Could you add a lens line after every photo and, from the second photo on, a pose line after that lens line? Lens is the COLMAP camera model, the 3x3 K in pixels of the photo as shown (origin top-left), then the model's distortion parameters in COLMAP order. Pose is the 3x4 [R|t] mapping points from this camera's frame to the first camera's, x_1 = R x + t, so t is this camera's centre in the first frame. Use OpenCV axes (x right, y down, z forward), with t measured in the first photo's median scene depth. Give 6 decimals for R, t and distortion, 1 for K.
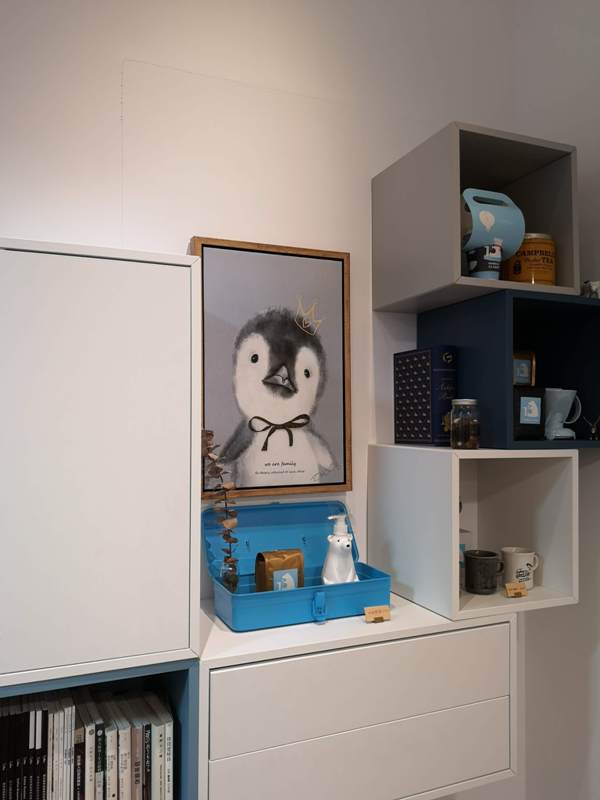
lens RADIAL K [[653.0, 0, 300.3], [0, 653.0, 397.7], [0, 0, 1]] dist [0.049888, -0.060033]
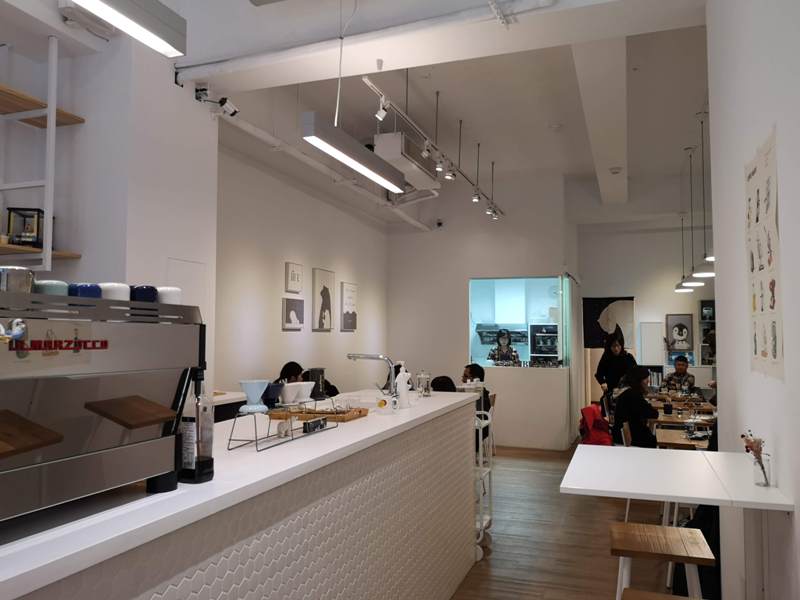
lens RADIAL K [[653.0, 0, 394.0], [0, 653.0, 299.3], [0, 0, 1]] dist [0.049888, -0.060033]
pose [[0.735001, -0.039391, -0.676921, 2.443354], [-0.001153, 0.998237, -0.059341, 0.026611], [0.678065, 0.044396, 0.733660, -6.104957]]
